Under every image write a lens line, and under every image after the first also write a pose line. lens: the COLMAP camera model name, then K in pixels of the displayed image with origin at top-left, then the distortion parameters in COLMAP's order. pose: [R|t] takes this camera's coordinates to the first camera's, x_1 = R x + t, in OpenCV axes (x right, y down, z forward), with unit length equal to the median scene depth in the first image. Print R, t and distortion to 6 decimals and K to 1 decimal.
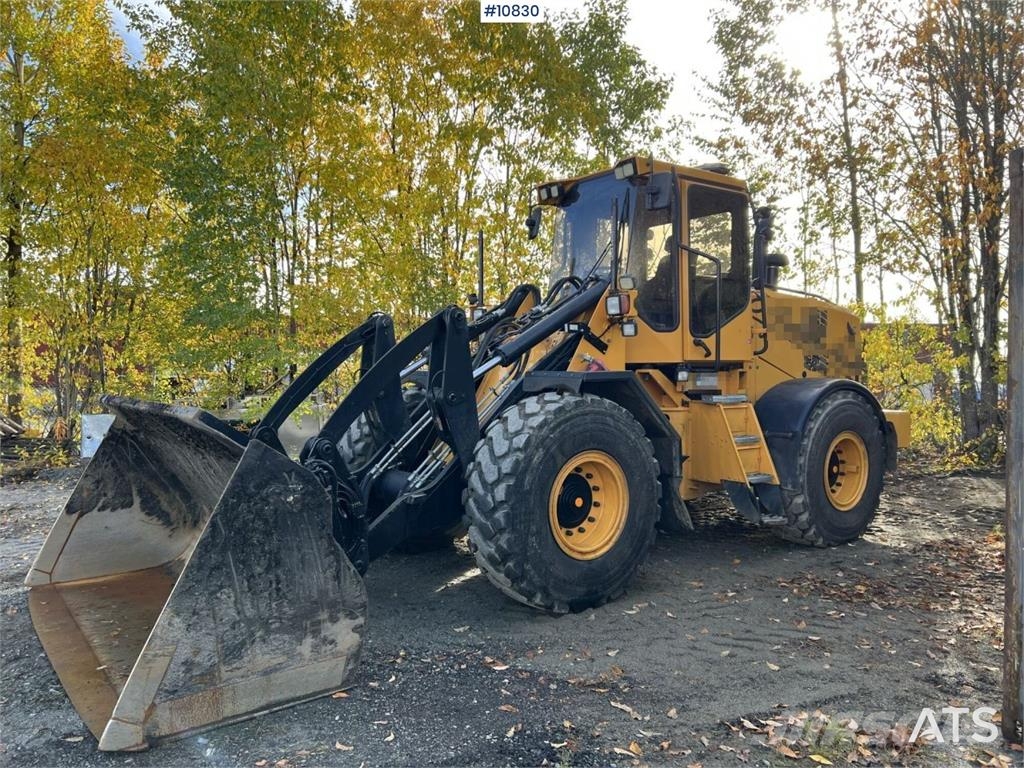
lens RADIAL K [[763.9, 0, 501.5], [0, 763.9, 384.2], [0, 0, 1]] dist [0.036794, -0.043199]
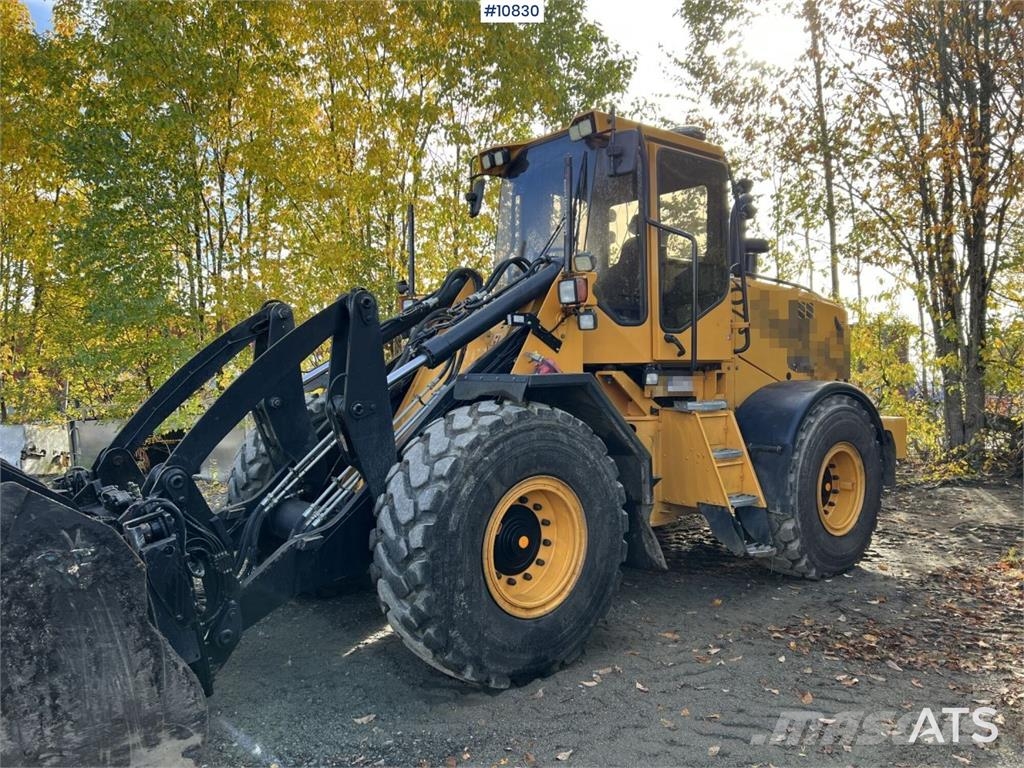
lens RADIAL K [[763.9, 0, 510.6], [0, 763.9, 385.7], [0, 0, 1]] dist [0.036794, -0.043199]
pose [[0.998359, -0.005206, 0.057031, 0.037466], [0.005227, 0.999986, -0.000212, -0.004045], [-0.057029, 0.000510, 0.998372, 0.186847]]
